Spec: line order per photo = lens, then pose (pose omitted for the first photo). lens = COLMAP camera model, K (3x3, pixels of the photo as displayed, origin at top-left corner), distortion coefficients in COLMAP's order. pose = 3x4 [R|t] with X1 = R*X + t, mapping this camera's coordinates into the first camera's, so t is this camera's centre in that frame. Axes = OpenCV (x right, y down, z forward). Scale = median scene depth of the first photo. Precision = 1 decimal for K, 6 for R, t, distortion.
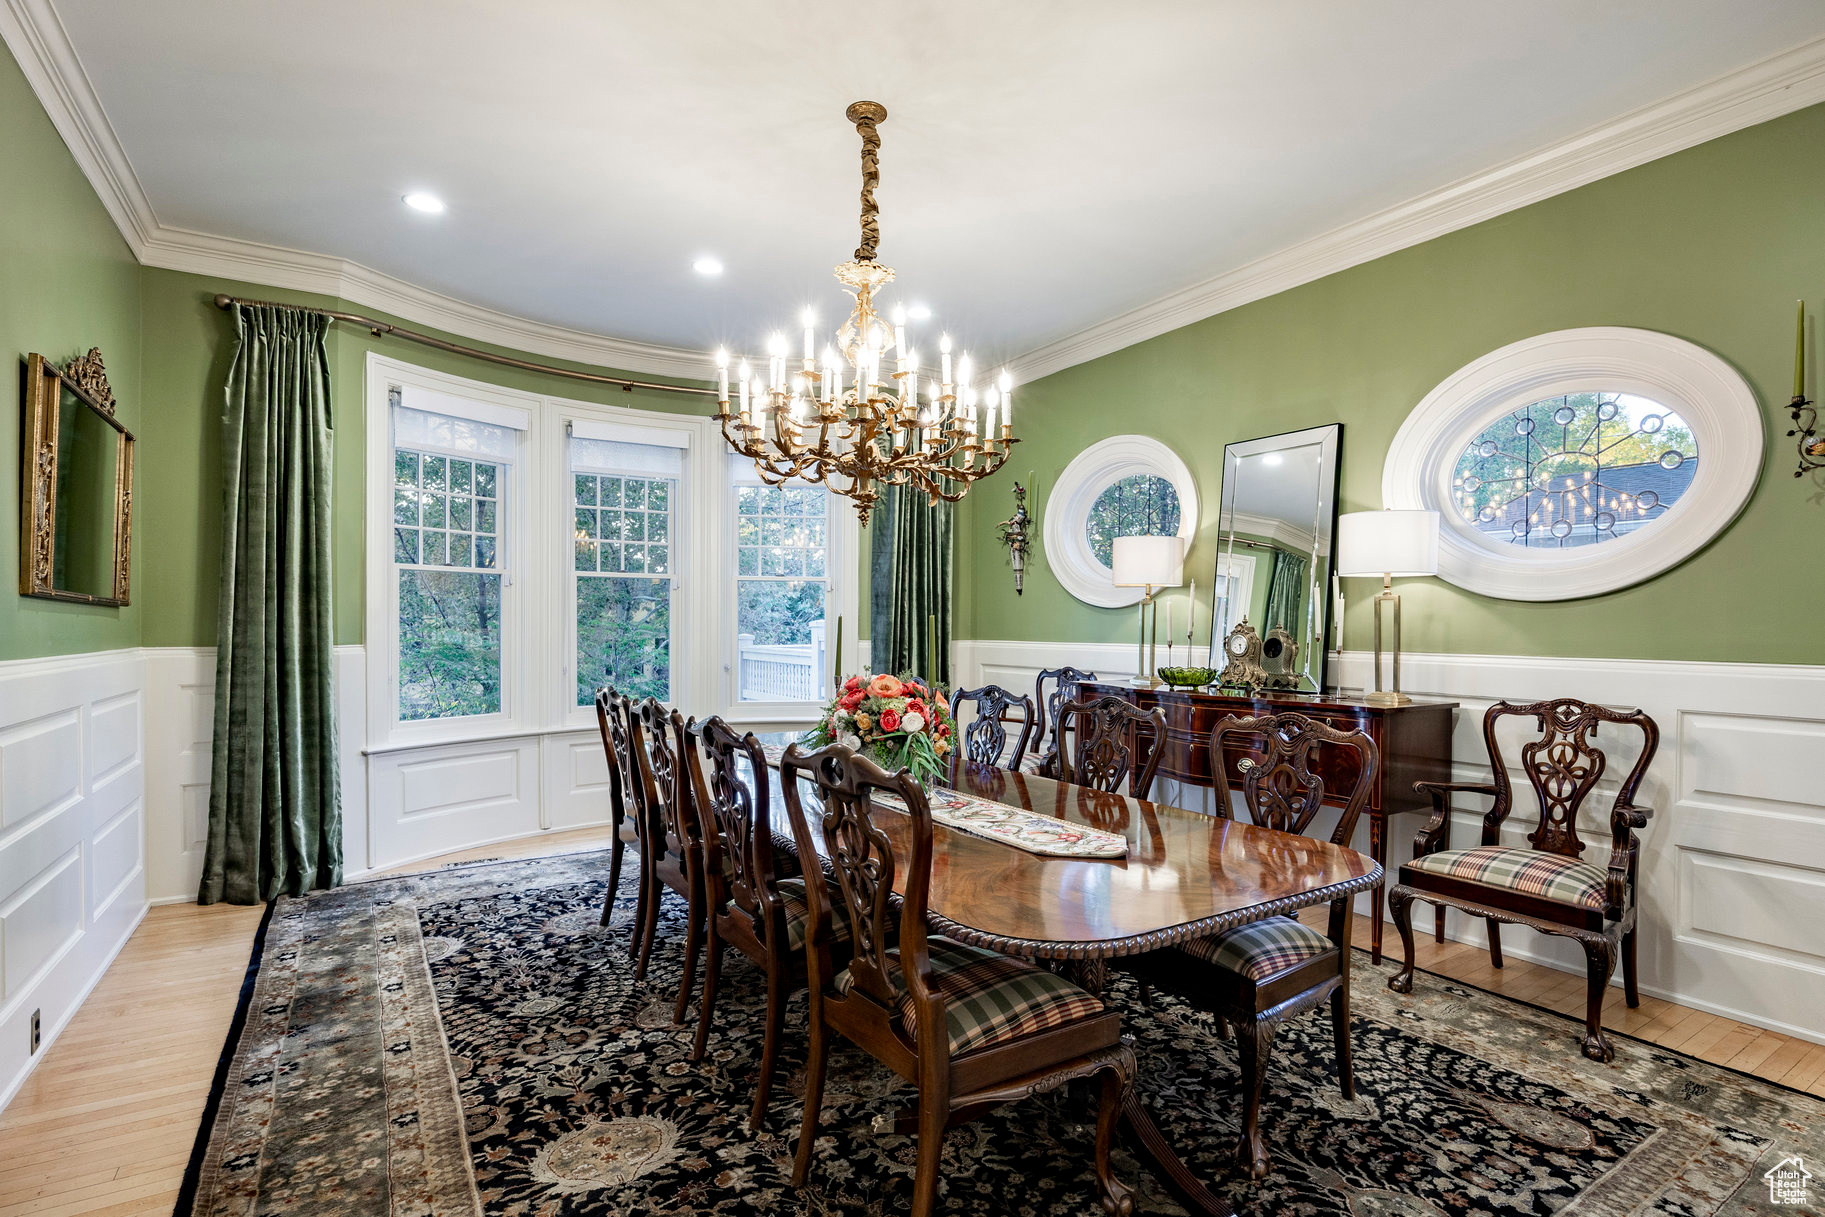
lens RADIAL K [[883.0, 0, 914.5], [0, 883.0, 624.9], [0, 0, 1]] dist [-0.004742, -0.001898]
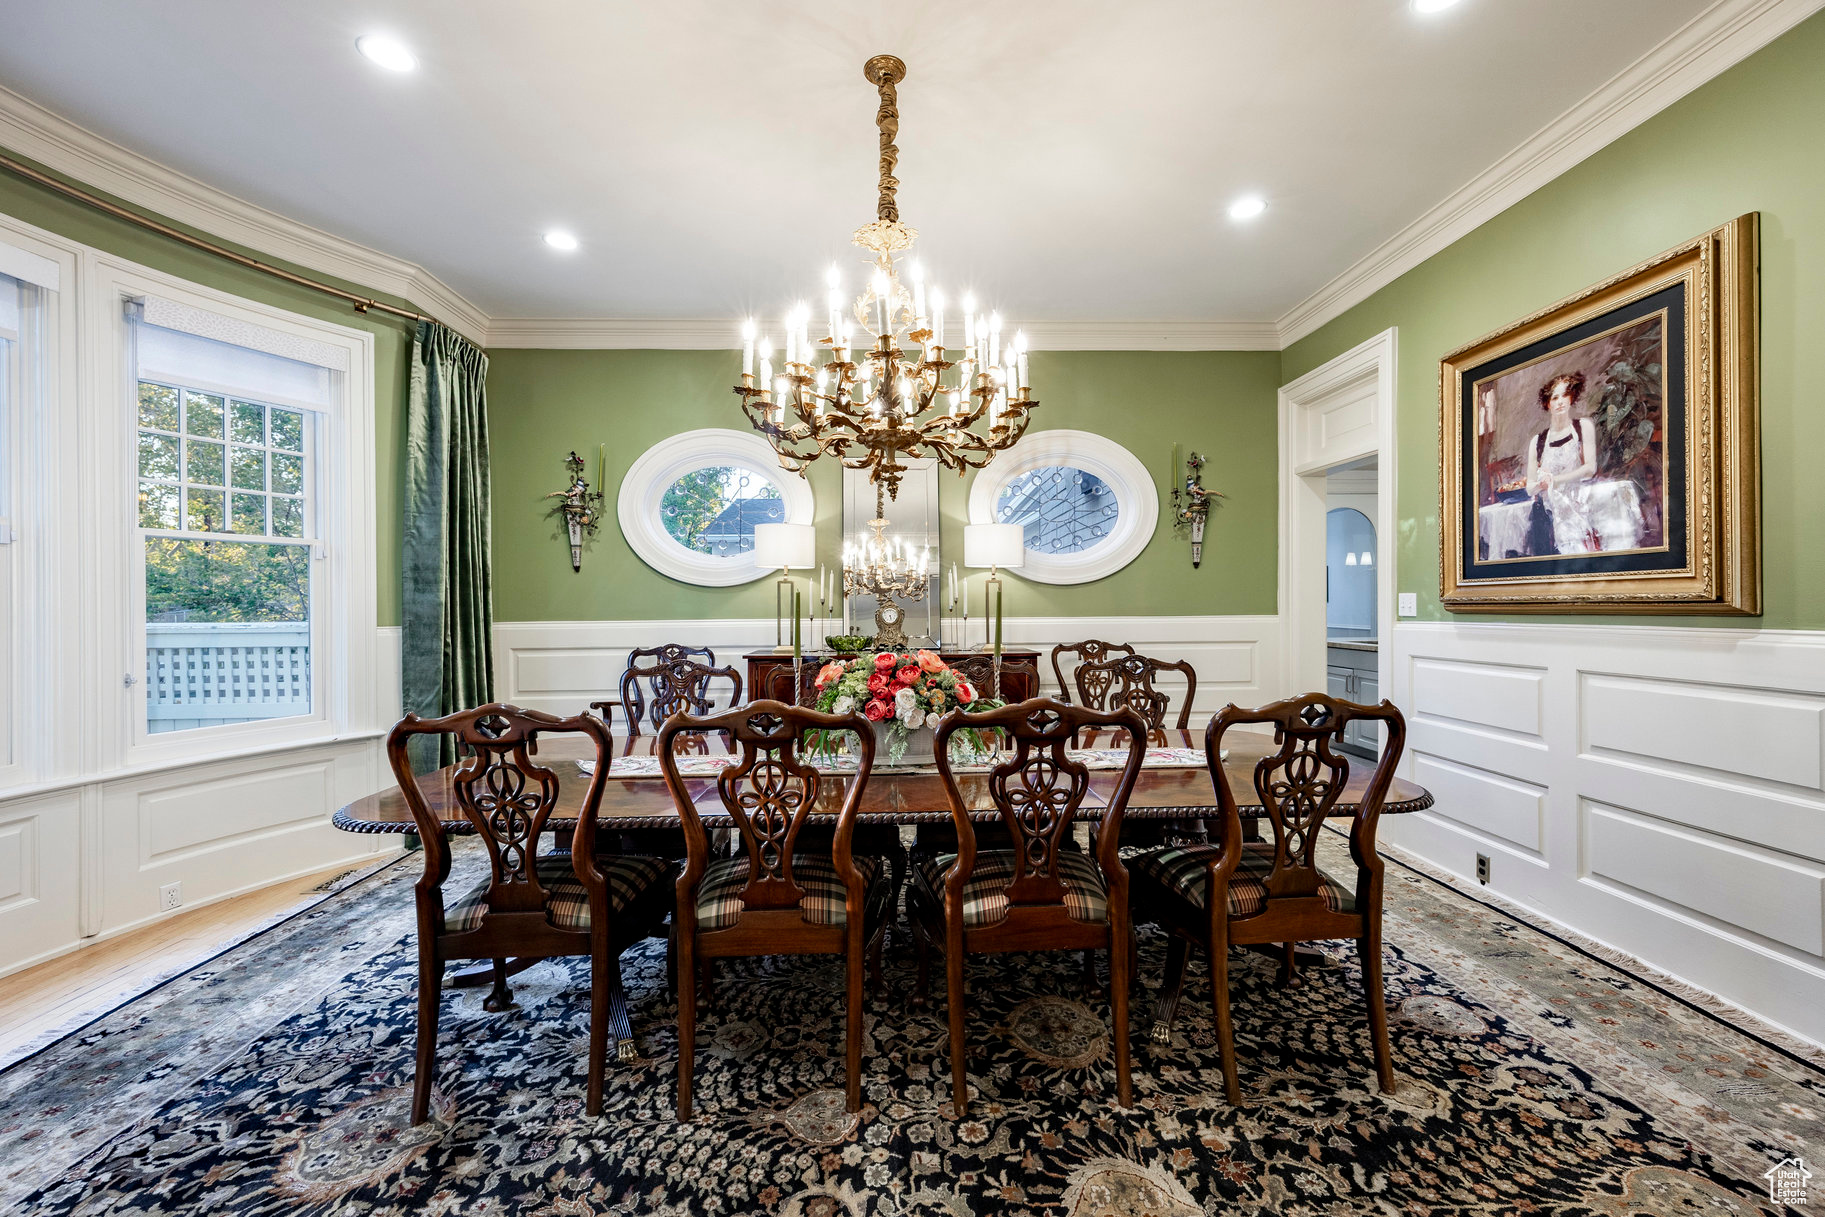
lens RADIAL K [[736.5, 0, 918.0], [0, 736.5, 605.9], [0, 0, 1]] dist [0.007961, 0.000320]
pose [[0.508450, -0.018329, 0.860896, -0.592923], [0.009828, 0.999832, 0.015483, -0.009524], [-0.861035, 0.000588, 0.508545, 0.451230]]
